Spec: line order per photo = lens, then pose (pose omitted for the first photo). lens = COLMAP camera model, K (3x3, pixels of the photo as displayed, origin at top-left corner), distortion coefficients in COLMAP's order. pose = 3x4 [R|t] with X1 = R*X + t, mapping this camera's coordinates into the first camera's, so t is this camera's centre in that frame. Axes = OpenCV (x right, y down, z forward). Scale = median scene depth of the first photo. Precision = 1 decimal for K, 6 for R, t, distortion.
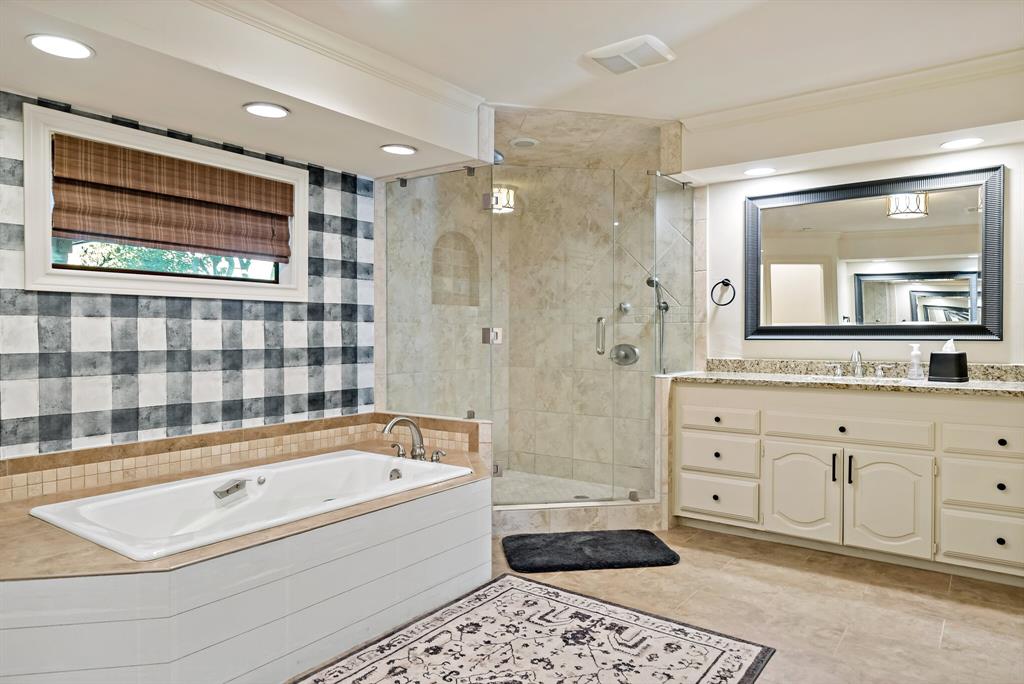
lens RADIAL K [[644.6, 0, 512.0], [0, 644.6, 336.5], [0, 0, 1]] dist [0.004318, 0.002824]
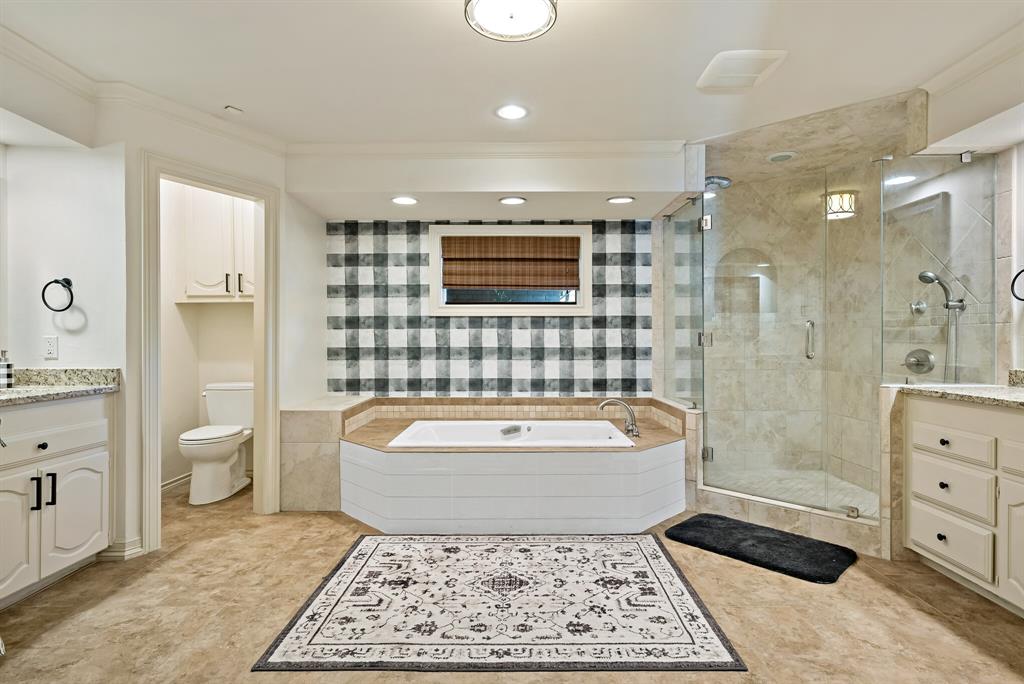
lens RADIAL K [[512.1, 0, 515.4], [0, 512.1, 341.4], [0, 0, 1]] dist [0.000986, -0.000173]
pose [[0.599526, 0.005761, -0.800334, 0.514912], [-0.004465, 0.999983, 0.003854, 0.000582], [0.800343, 0.001263, 0.599541, 0.176683]]
